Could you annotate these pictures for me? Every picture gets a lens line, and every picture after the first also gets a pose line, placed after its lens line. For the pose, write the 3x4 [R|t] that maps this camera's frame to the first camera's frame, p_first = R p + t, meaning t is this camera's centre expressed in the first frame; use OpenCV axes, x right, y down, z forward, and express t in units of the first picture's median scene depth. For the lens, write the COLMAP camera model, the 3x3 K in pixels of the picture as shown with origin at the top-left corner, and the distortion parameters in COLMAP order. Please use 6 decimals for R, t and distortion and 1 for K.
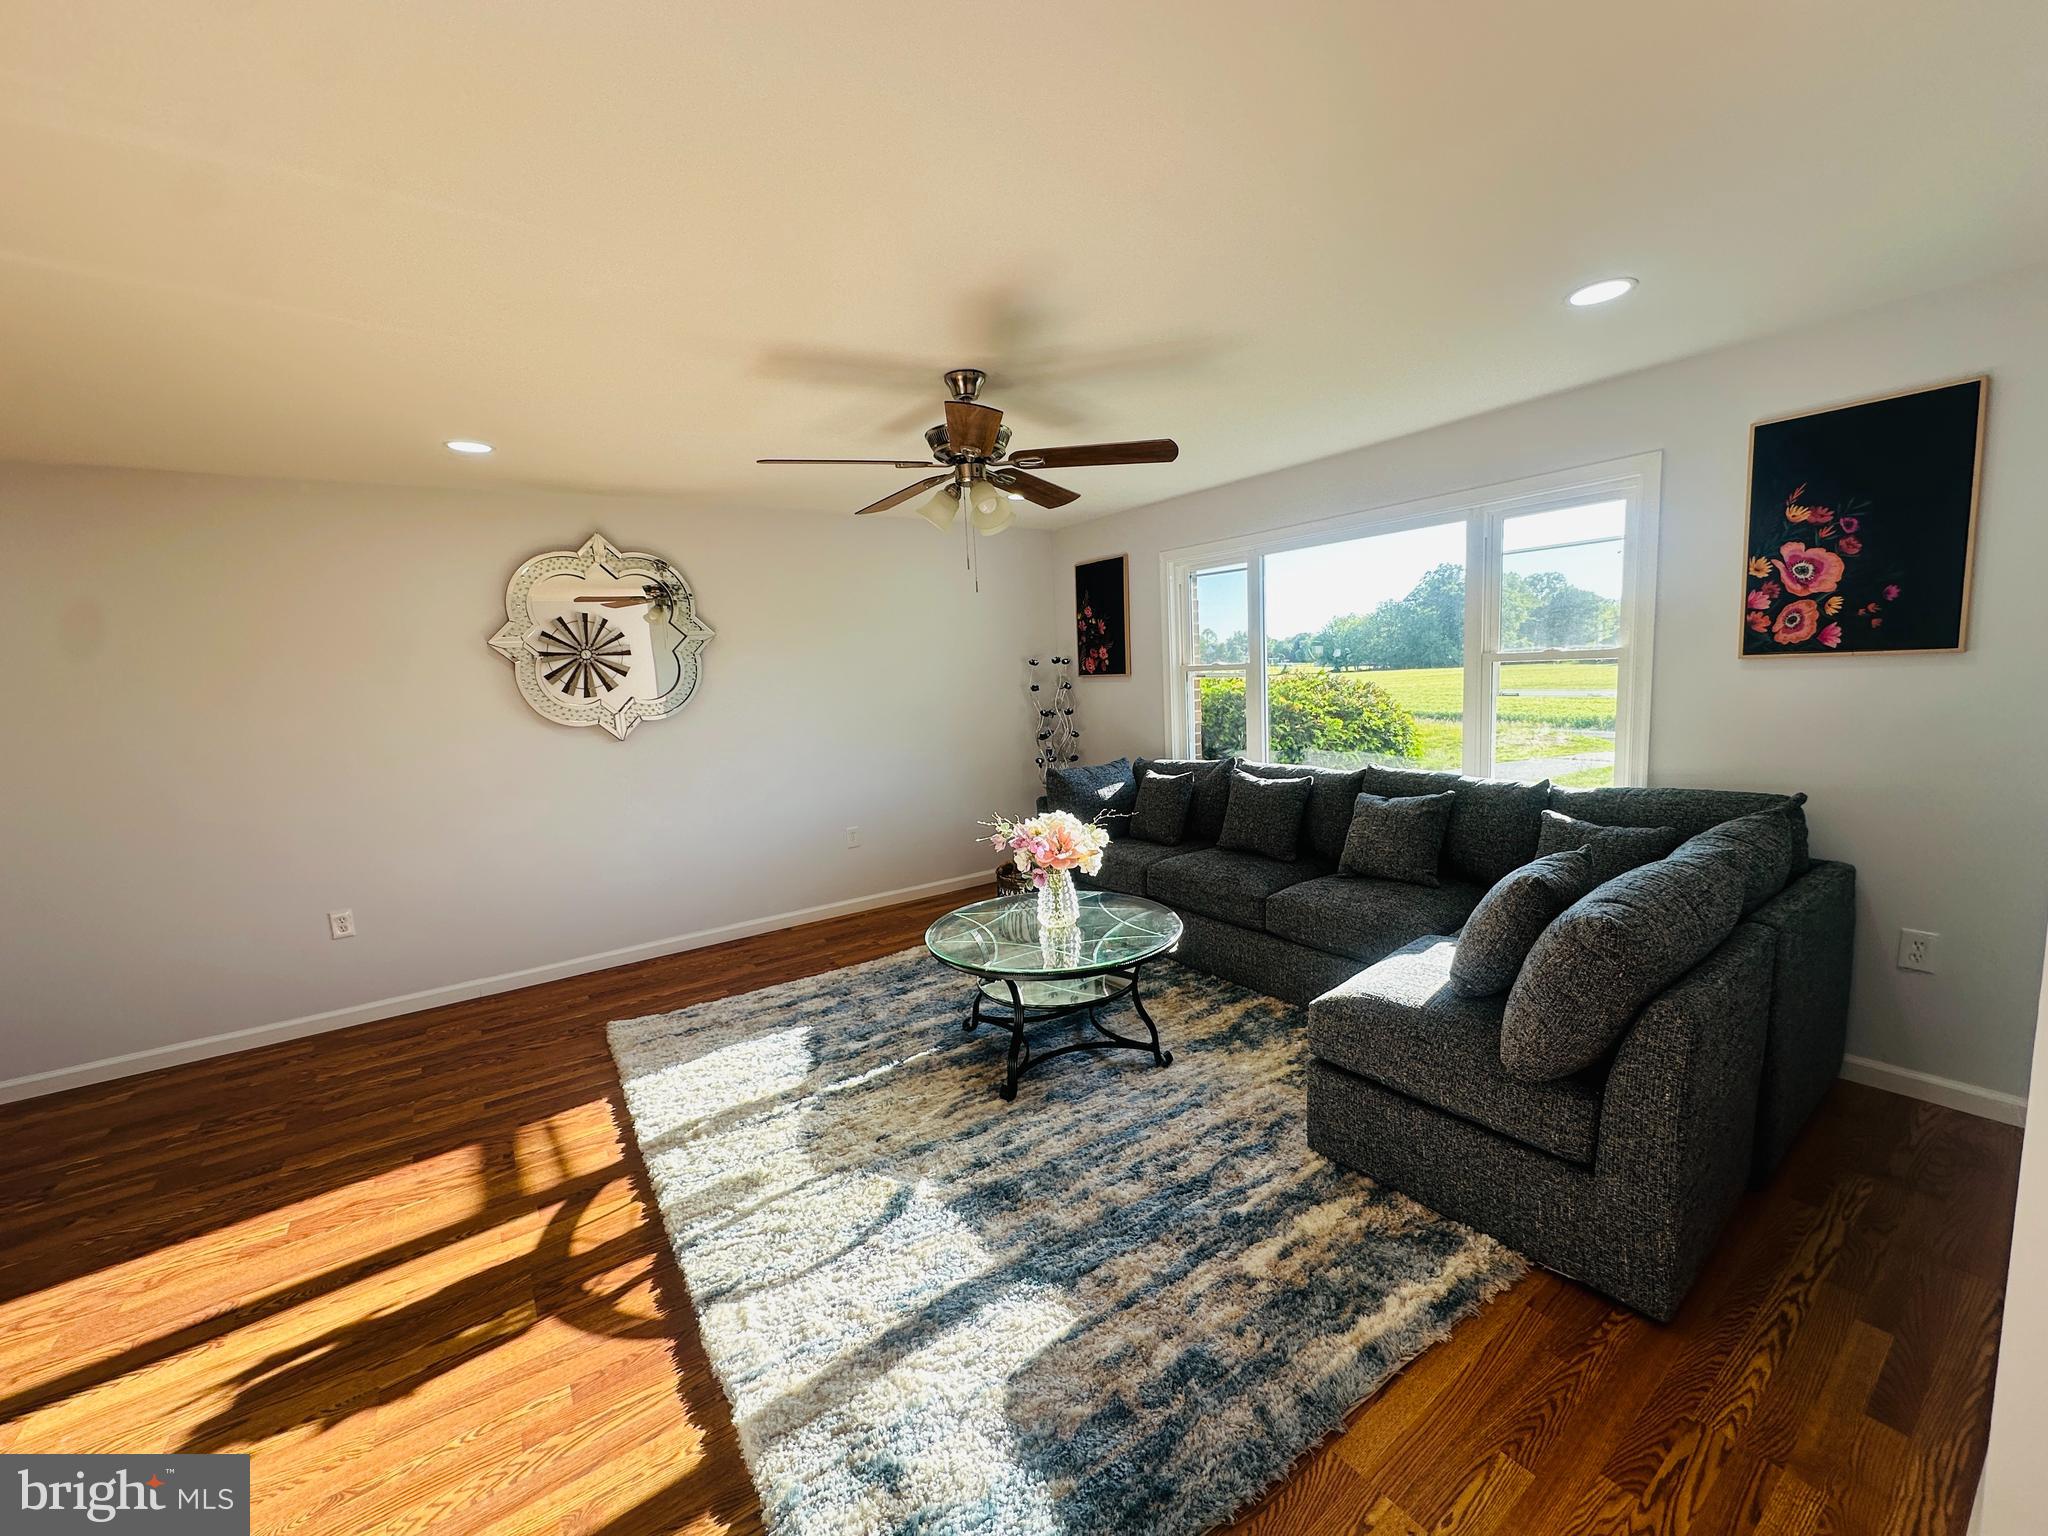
lens RADIAL K [[813.8, 0, 1024.0], [0, 813.8, 768.0], [0, 0, 1]] dist [-0.001188, -0.000166]
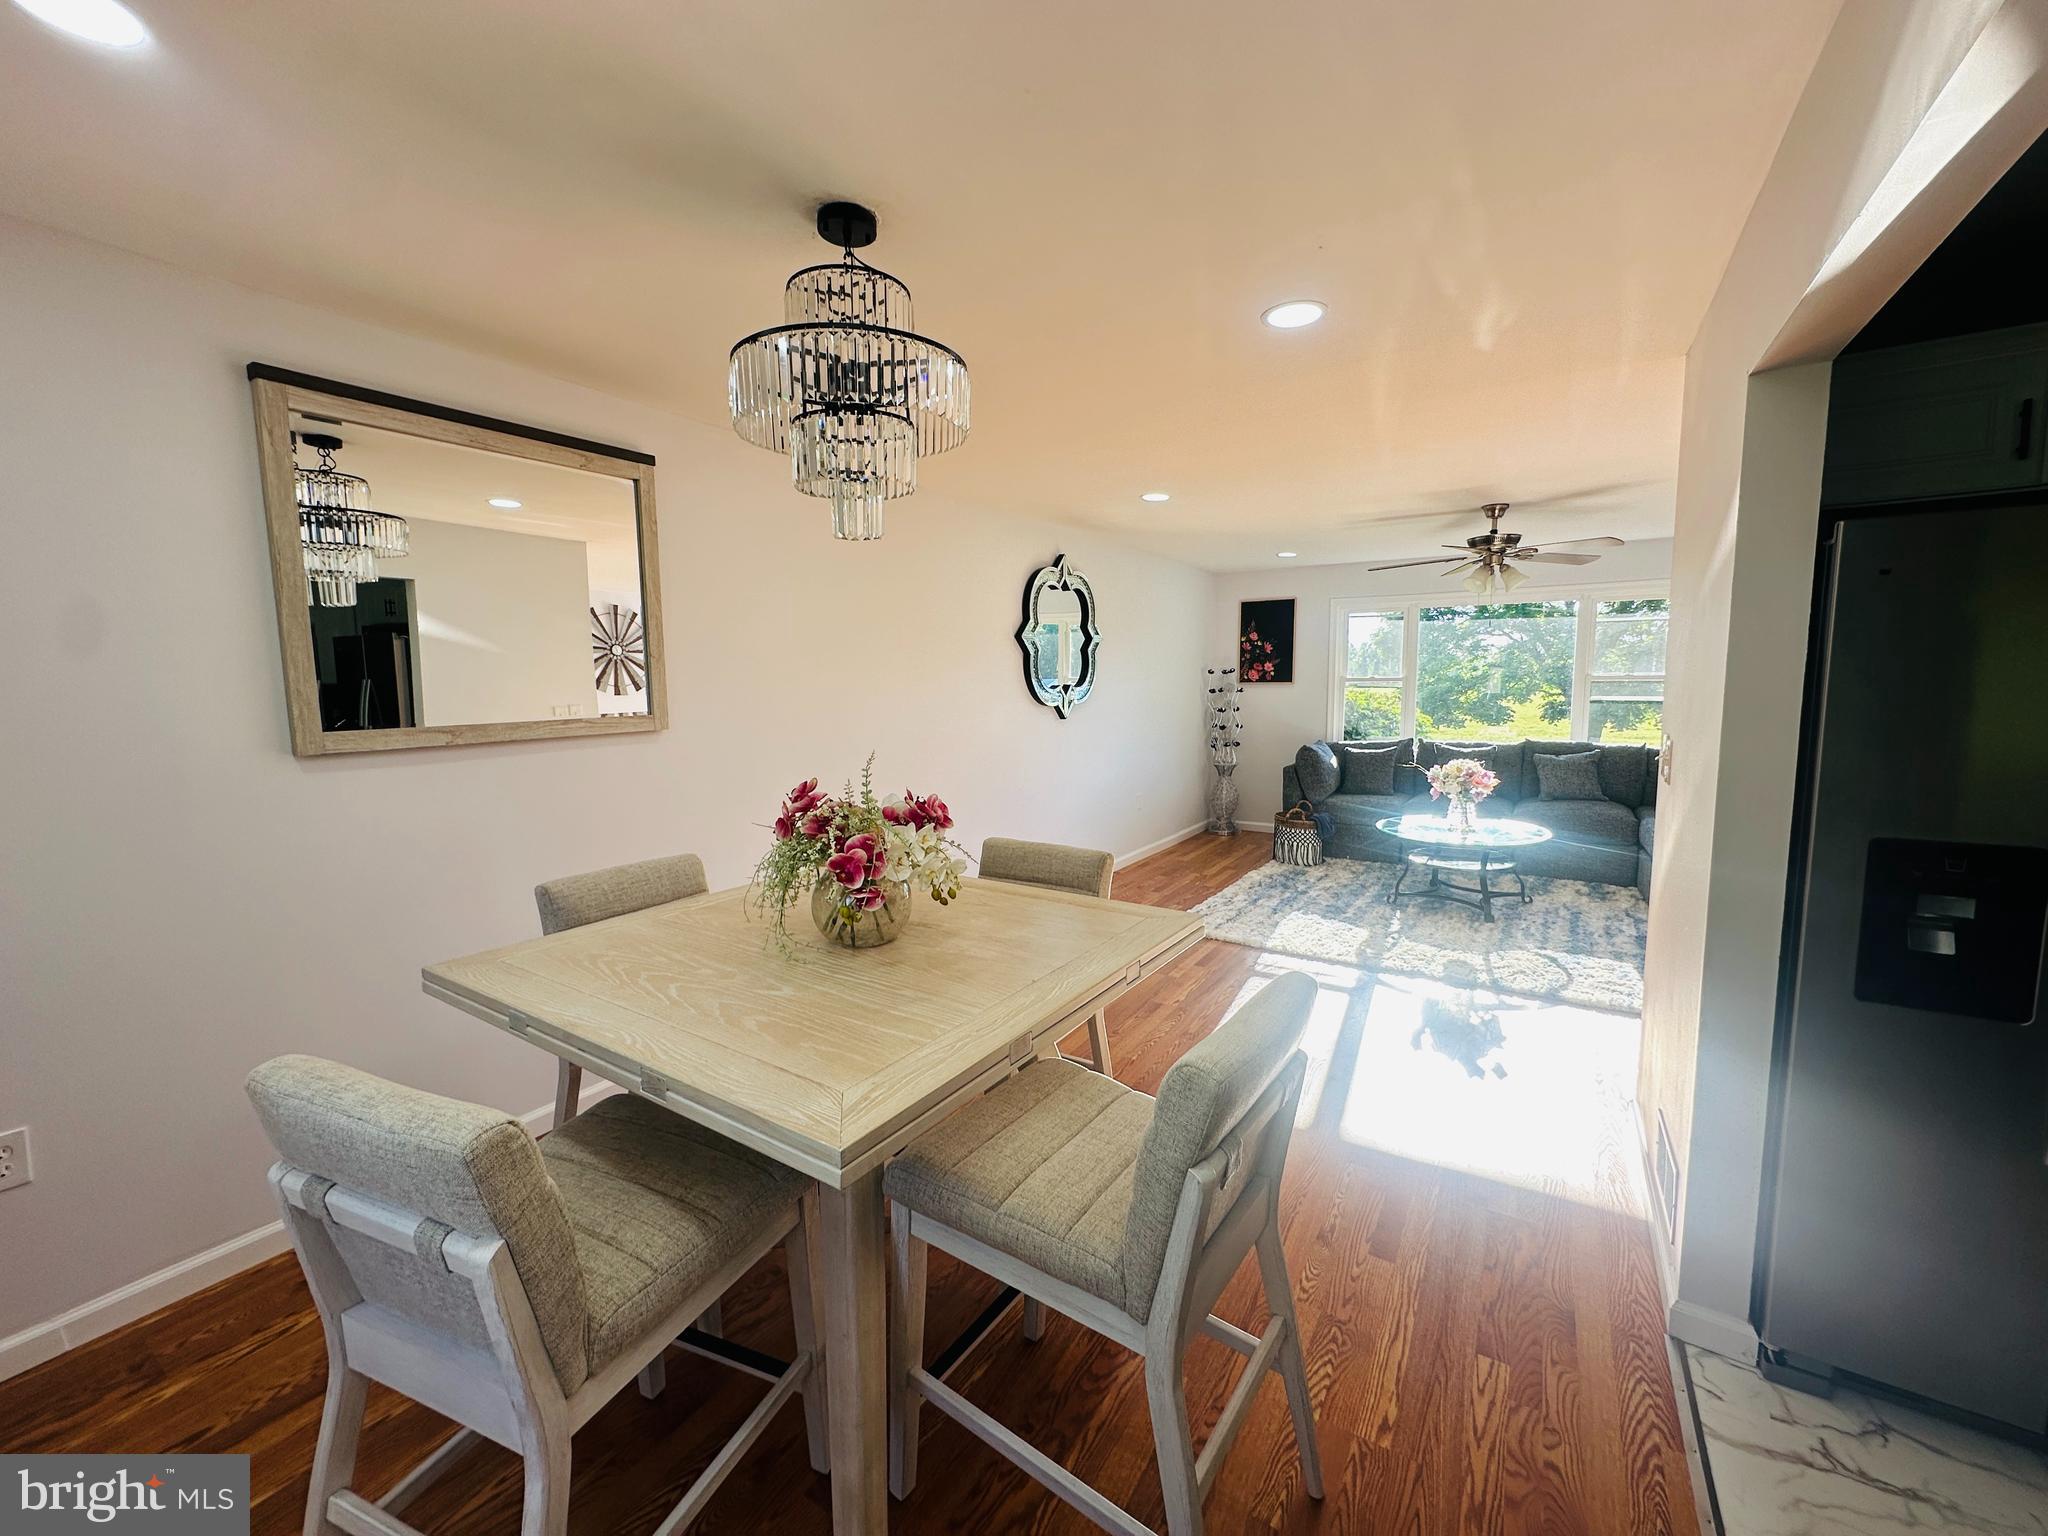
lens RADIAL K [[813.8, 0, 1024.0], [0, 813.8, 768.0], [0, 0, 1]] dist [-0.001188, -0.000166]
pose [[0.924545, -0.008517, 0.380977, -0.884835], [0.019840, 0.999470, -0.025805, 0.062532], [-0.380556, 0.031417, 0.924224, -0.117374]]
